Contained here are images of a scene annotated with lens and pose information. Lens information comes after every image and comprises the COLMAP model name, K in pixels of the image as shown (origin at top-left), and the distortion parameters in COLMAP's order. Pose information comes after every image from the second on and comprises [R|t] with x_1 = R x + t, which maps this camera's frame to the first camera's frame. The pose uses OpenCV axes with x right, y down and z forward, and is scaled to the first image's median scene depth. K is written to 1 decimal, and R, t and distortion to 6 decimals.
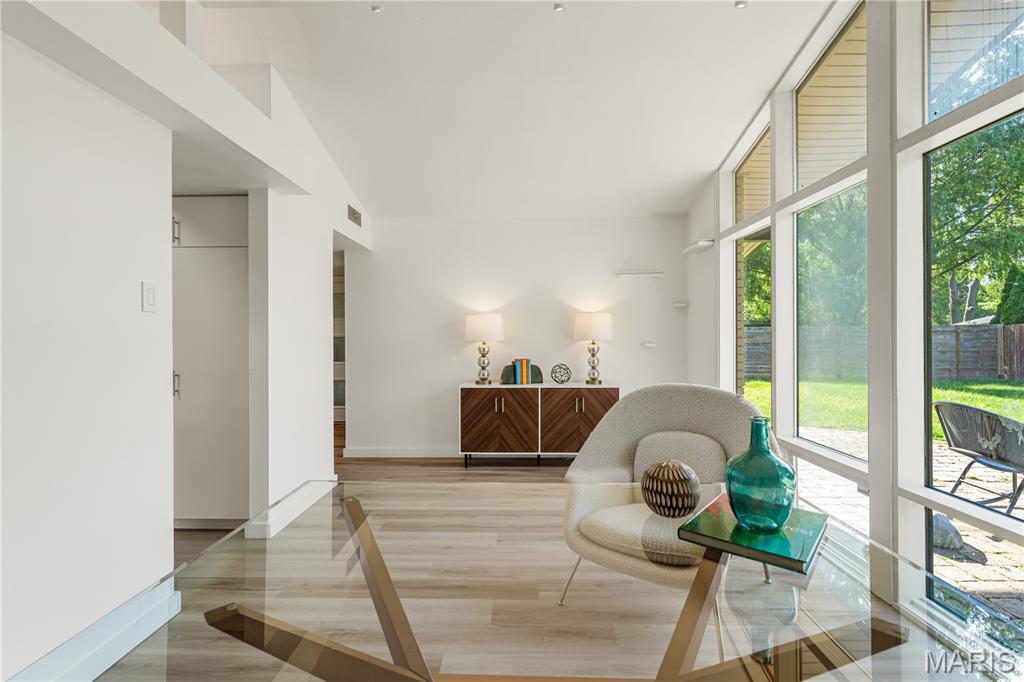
lens RADIAL K [[460.4, 0, 511.1], [0, 460.4, 338.1], [0, 0, 1]] dist [-0.012035, 0.006374]
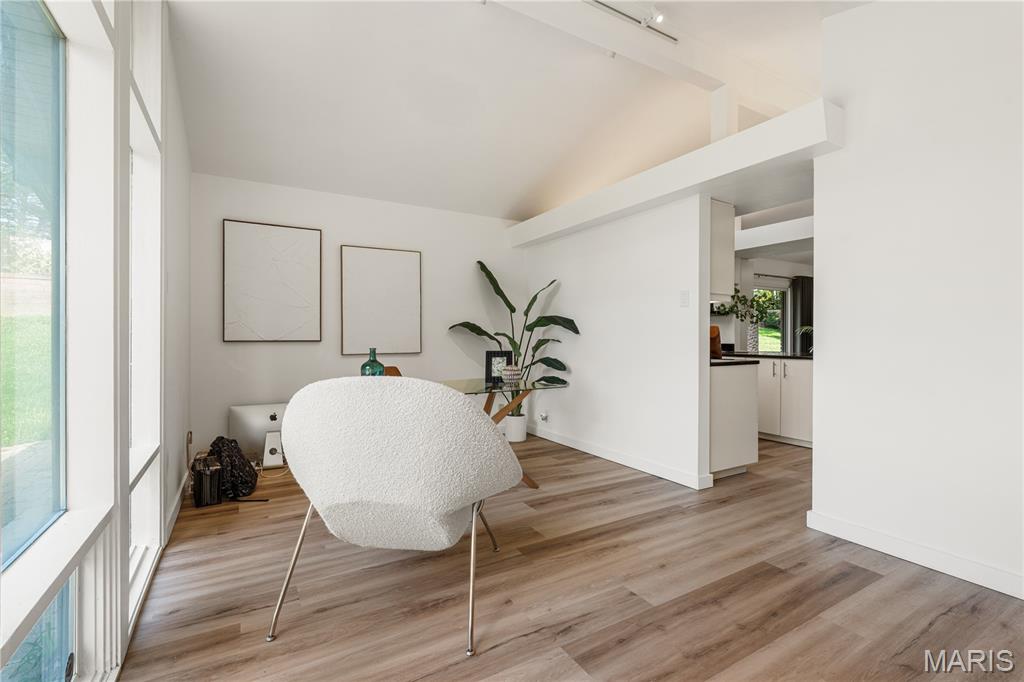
lens RADIAL K [[460.4, 0, 511.1], [0, 460.4, 338.1], [0, 0, 1]] dist [-0.012035, 0.006374]
pose [[-0.854032, 0.005814, -0.520188, 0.318199], [0.003541, 0.999979, 0.005362, 0.024168], [0.520209, 0.002737, -0.854035, 0.953942]]
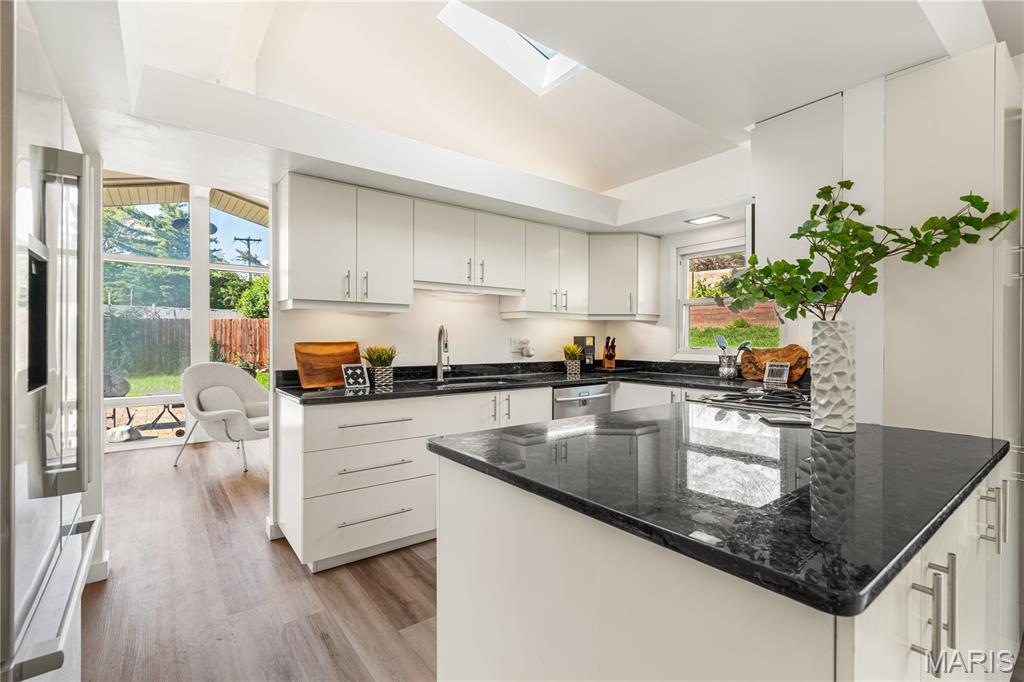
lens RADIAL K [[457.5, 0, 510.8], [0, 457.5, 340.3], [0, 0, 1]] dist [-0.001397, 0.000321]
pose [[-0.622829, 0.000620, 0.782358, -1.074775], [0.000636, 1.000000, -0.000286, 0.004793], [-0.782358, 0.000319, -0.622829, 0.596660]]
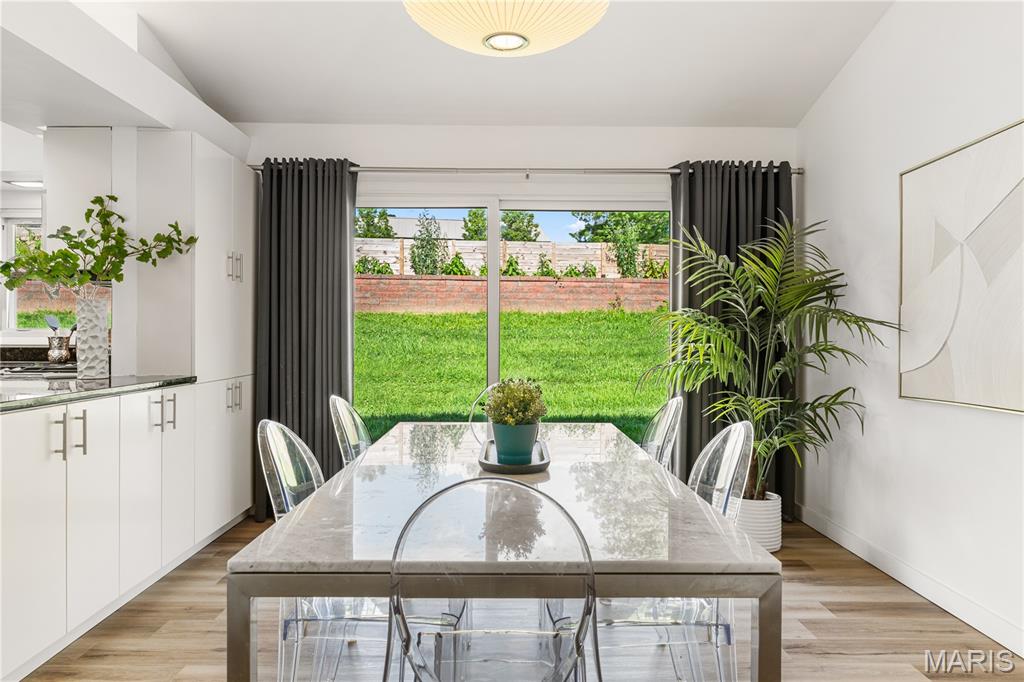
lens RADIAL K [[685.7, 0, 508.7], [0, 685.7, 337.3], [0, 0, 1]] dist [0.003036, 0.000475]
pose [[-0.999565, -0.000860, -0.029478, -1.365077], [-0.000977, 0.999992, 0.003966, 0.026272], [0.029474, 0.003993, -0.999558, 0.914230]]
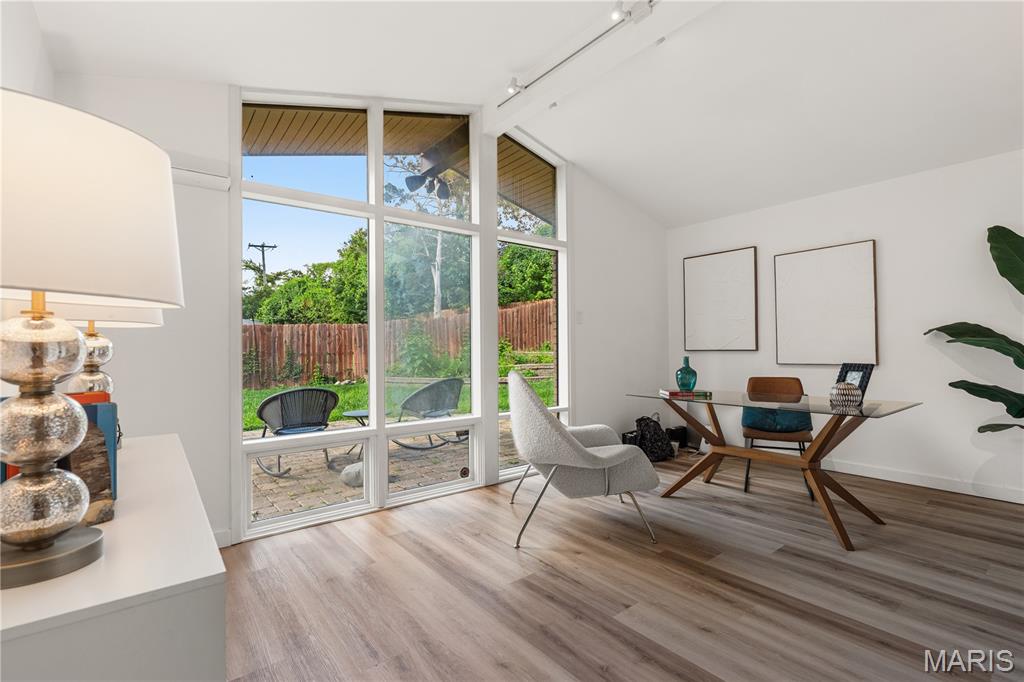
lens RADIAL K [[463.9, 0, 510.8], [0, 463.9, 336.6], [0, 0, 1]] dist [-0.001040, -0.000052]
pose [[-0.635090, 0.030574, 0.771833, -0.302394], [0.012757, 0.999495, -0.029095, 0.026826], [-0.772333, -0.008632, -0.635159, 1.009588]]
